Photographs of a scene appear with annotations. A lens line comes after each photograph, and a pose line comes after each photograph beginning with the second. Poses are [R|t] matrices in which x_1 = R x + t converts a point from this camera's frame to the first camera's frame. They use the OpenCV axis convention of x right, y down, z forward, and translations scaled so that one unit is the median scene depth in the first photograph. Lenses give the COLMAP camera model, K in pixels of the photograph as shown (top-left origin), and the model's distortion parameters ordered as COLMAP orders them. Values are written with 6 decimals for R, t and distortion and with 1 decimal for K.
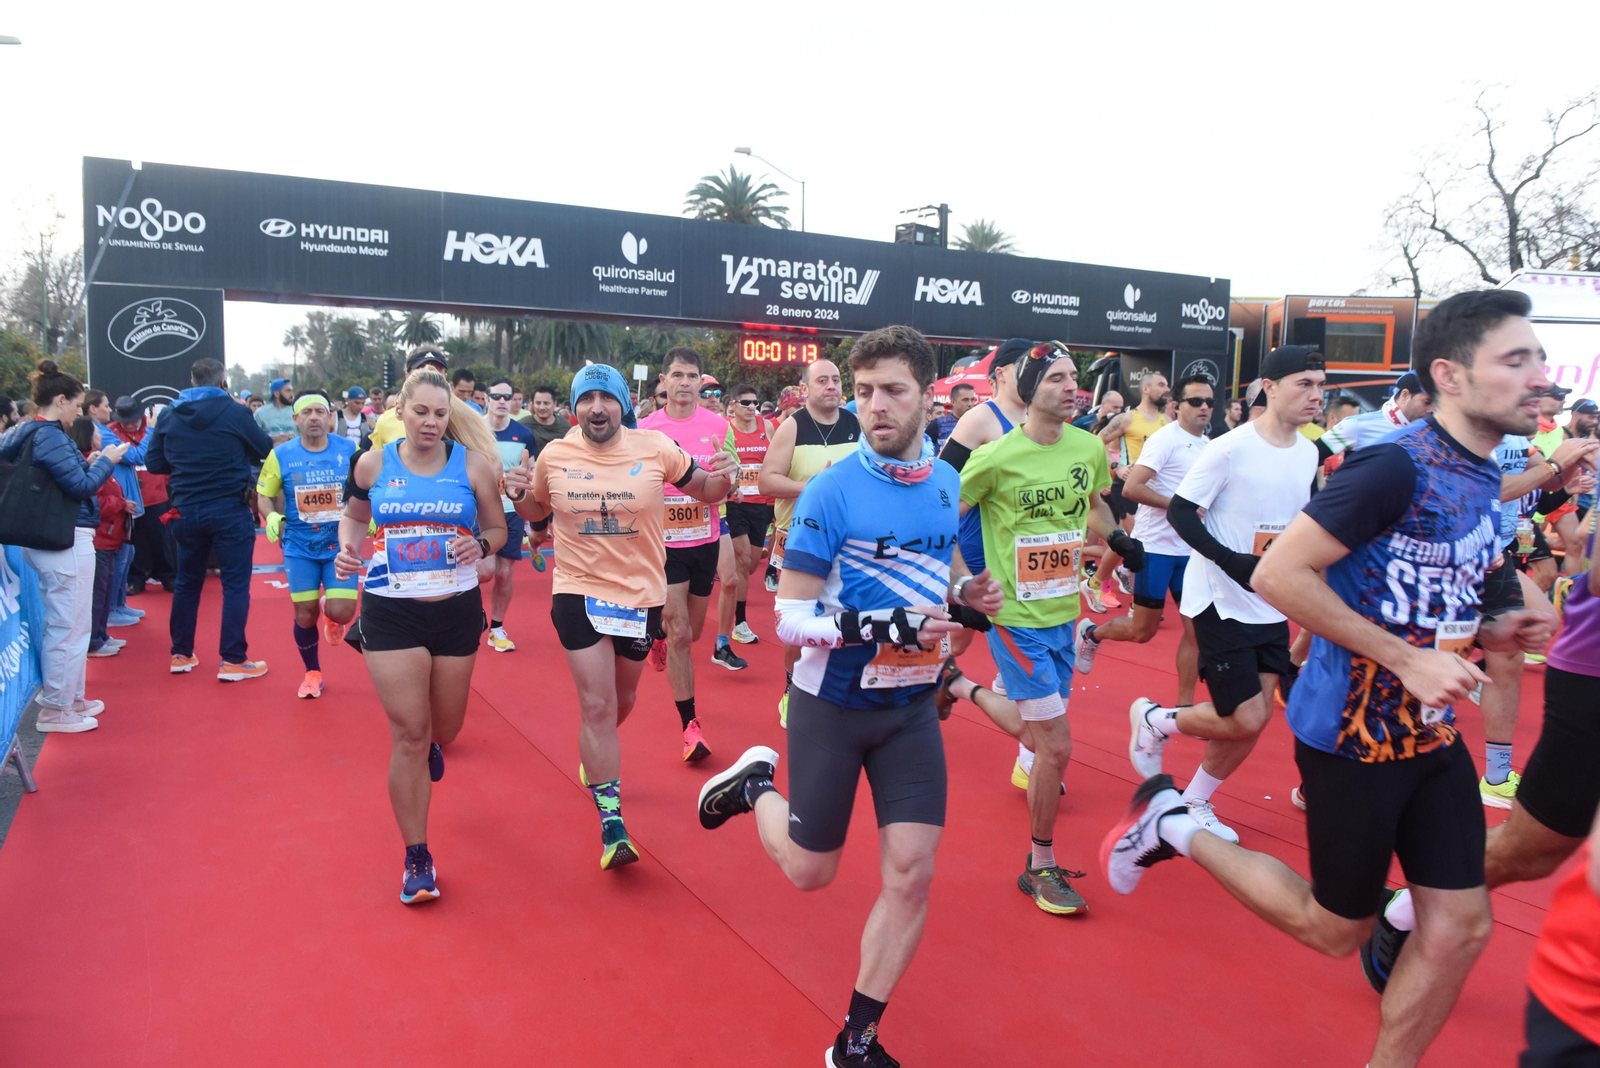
lens RADIAL K [[1086.0, 0, 794.7], [0, 1086.0, 528.2], [0, 0, 1]] dist [-0.052338, -0.004037]
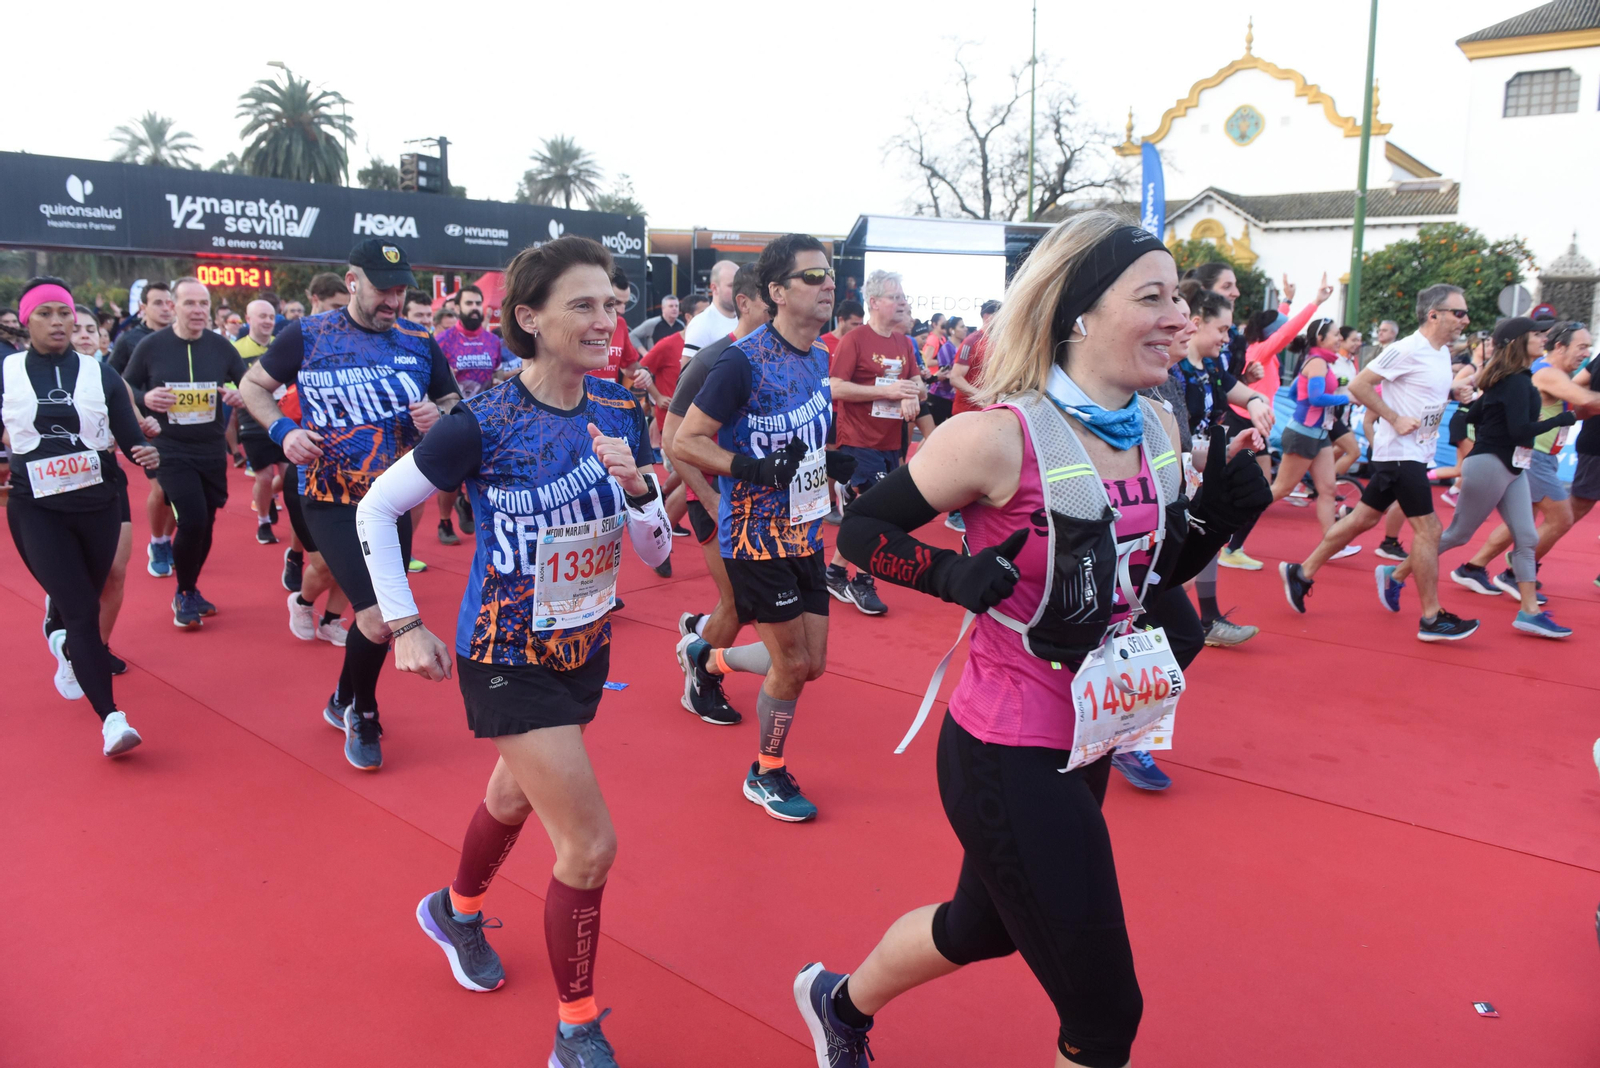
lens RADIAL K [[1086.0, 0, 794.7], [0, 1086.0, 528.2], [0, 0, 1]] dist [-0.052338, -0.004037]
pose [[0.943128, -0.063281, 0.326351, 0.159744], [0.037774, 0.995757, 0.083916, 0.034807], [-0.330277, -0.066816, 0.941516, -0.303909]]
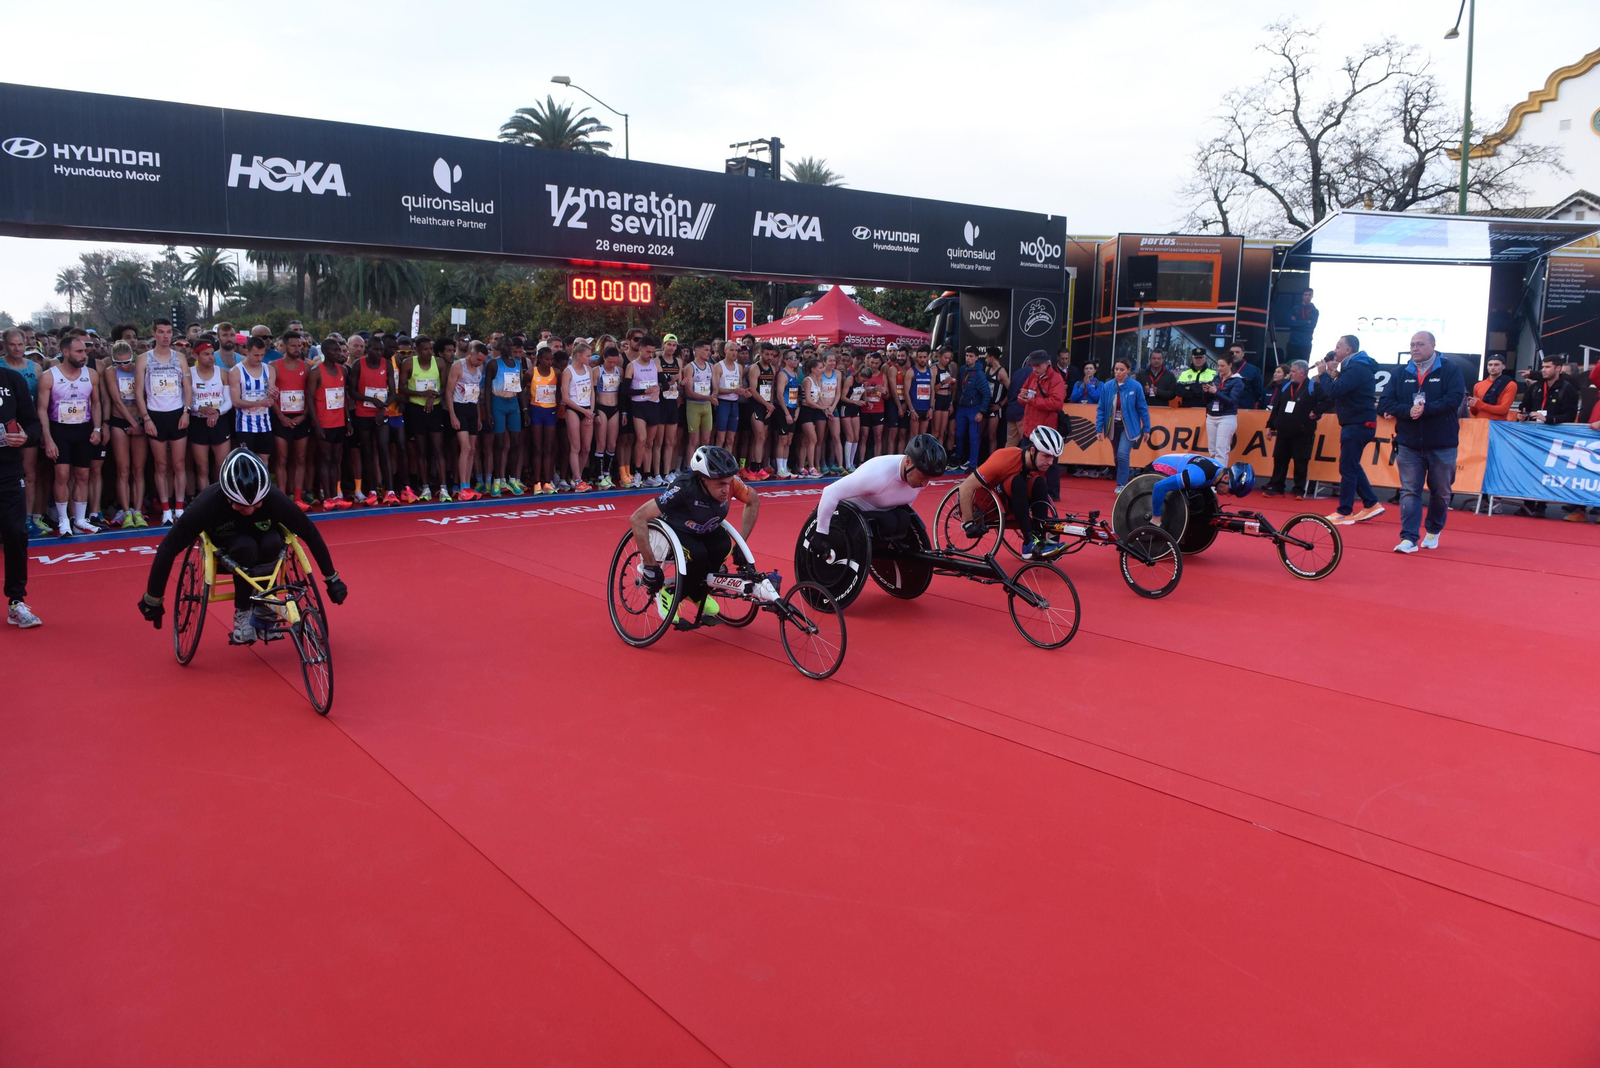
lens RADIAL K [[1092.2, 0, 796.5], [0, 1092.2, 530.4], [0, 0, 1]] dist [-0.052566, -0.001021]
pose [[0.987658, -0.033577, 0.152987, -0.006291], [0.025642, 0.998236, 0.053549, -0.001821], [-0.154516, -0.048965, 0.986776, 0.035747]]
